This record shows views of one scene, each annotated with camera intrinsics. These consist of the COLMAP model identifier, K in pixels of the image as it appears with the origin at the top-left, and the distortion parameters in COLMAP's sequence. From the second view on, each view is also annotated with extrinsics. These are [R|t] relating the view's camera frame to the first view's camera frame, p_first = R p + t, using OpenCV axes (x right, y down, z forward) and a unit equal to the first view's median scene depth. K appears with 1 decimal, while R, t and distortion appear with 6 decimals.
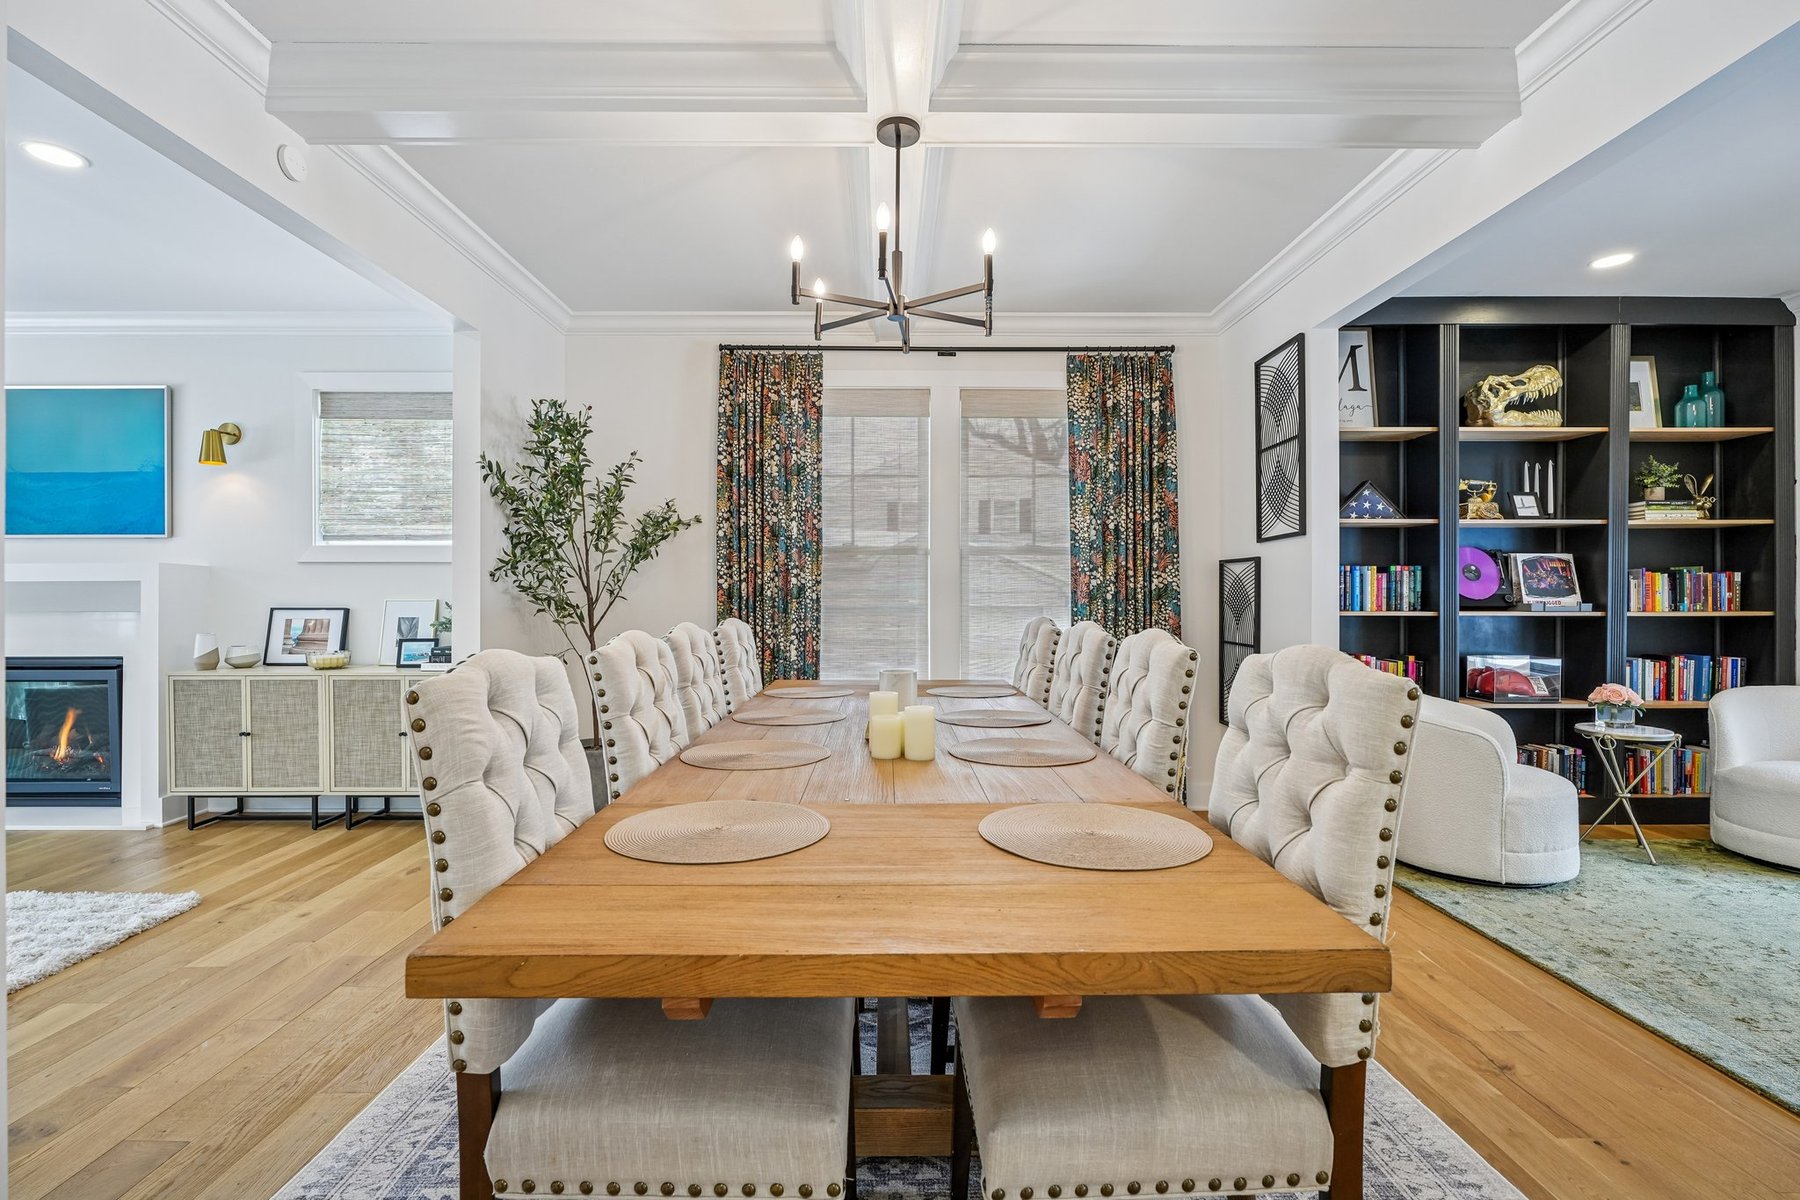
lens RADIAL K [[807.3, 0, 899.7], [0, 807.3, 587.7], [0, 0, 1]] dist [-0.000895, -0.000014]
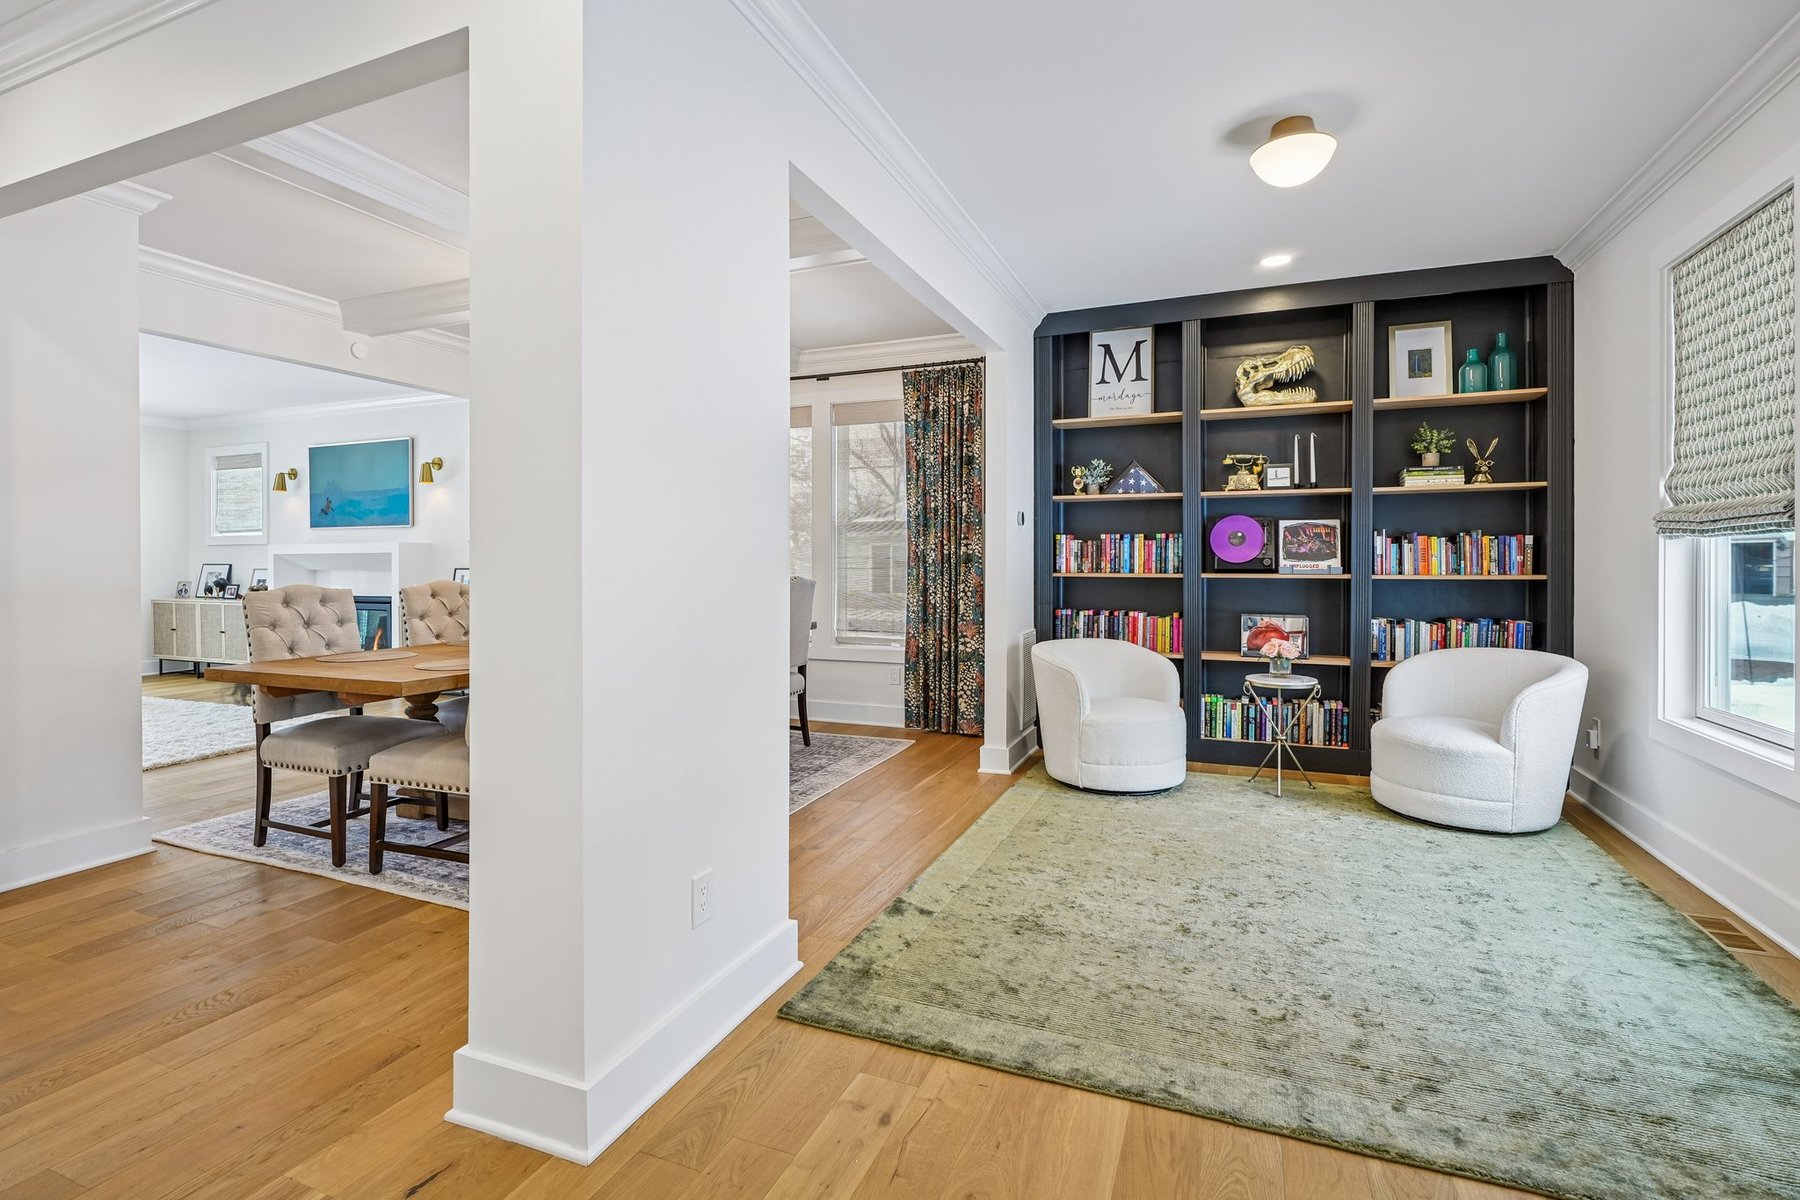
lens RADIAL K [[843.8, 0, 897.6], [0, 843.8, 551.3], [0, 0, 1]] dist [-0.000957, -0.000034]
pose [[0.922349, -0.005835, -0.386313, 0.731126], [0.007094, 0.999973, 0.001835, -0.006932], [0.386292, -0.004433, 0.922366, -0.244682]]
